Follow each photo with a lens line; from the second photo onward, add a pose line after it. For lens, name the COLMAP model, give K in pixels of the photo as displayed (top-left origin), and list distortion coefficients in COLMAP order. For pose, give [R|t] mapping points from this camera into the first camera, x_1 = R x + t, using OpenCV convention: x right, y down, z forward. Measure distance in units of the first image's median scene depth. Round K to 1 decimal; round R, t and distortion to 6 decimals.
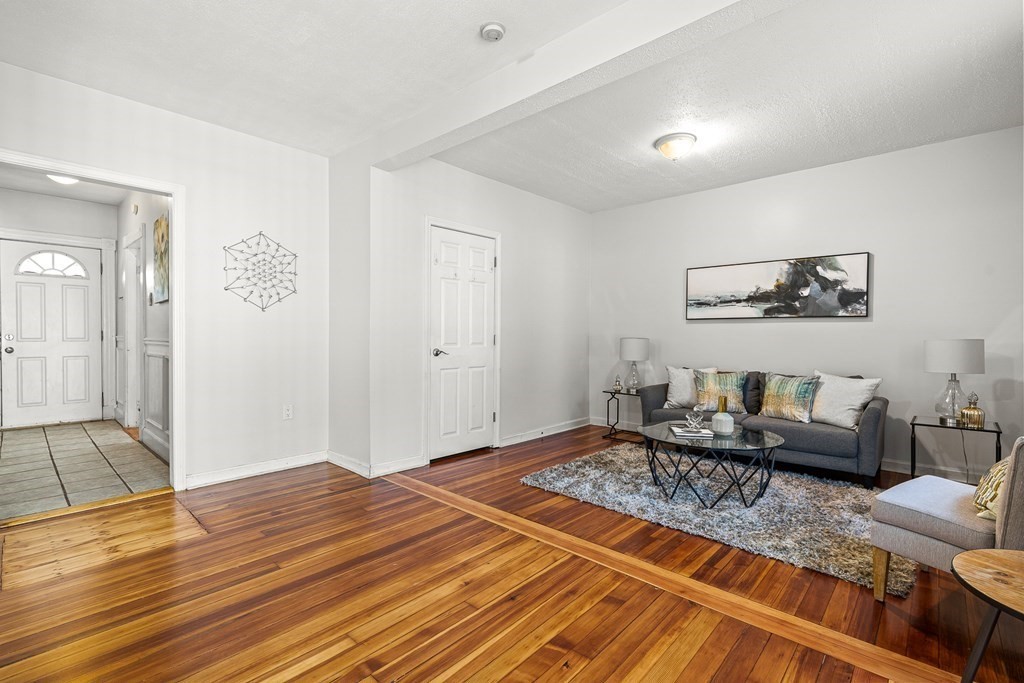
lens RADIAL K [[474.2, 0, 507.7], [0, 474.2, 340.5], [0, 0, 1]] dist [-0.001914, -0.000097]
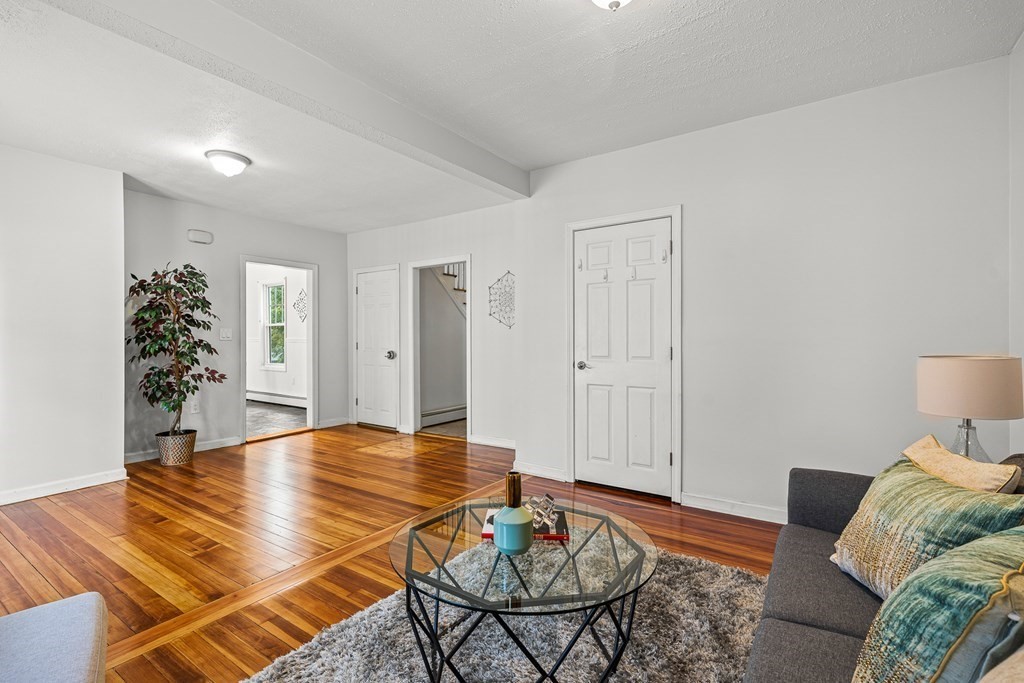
lens RADIAL K [[474.2, 0, 504.9], [0, 474.2, 341.9], [0, 0, 1]] dist [-0.001914, -0.000097]
pose [[0.128162, -0.005542, -0.991738, 0.931830], [-0.010450, 0.999921, -0.006938, -0.016290], [0.991698, 0.011253, 0.128094, 0.911356]]
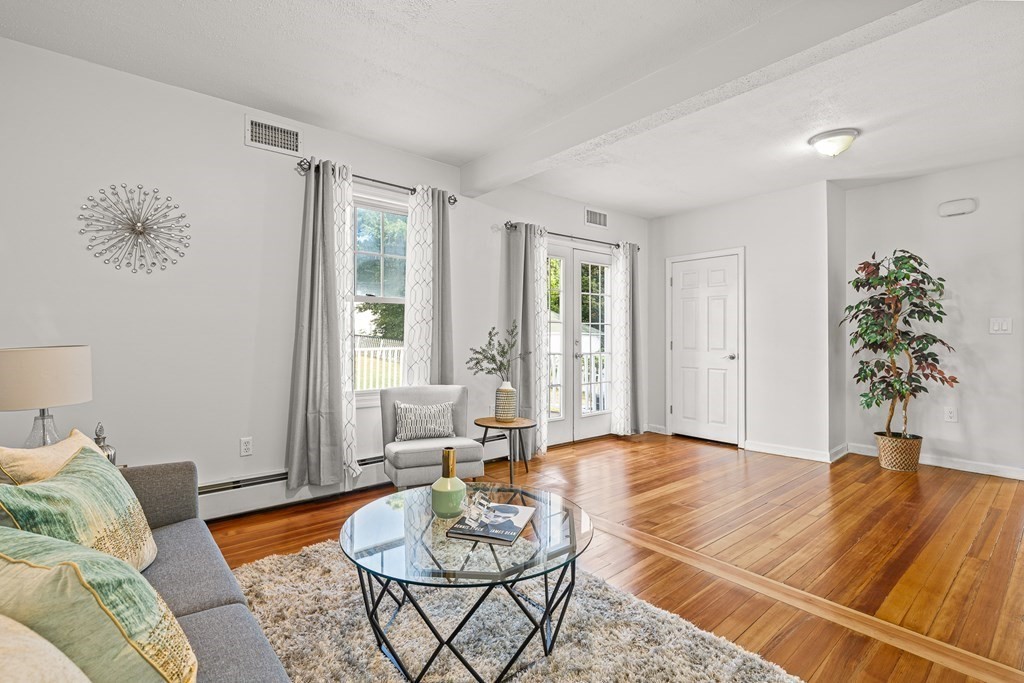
lens RADIAL K [[474.2, 0, 506.0], [0, 474.2, 336.3], [0, 0, 1]] dist [-0.001914, -0.000097]
pose [[-0.991679, -0.008561, 0.128449, 0.307063], [-0.006740, 0.999871, 0.014606, -0.025775], [-0.128557, 0.013618, -0.991609, 1.530860]]
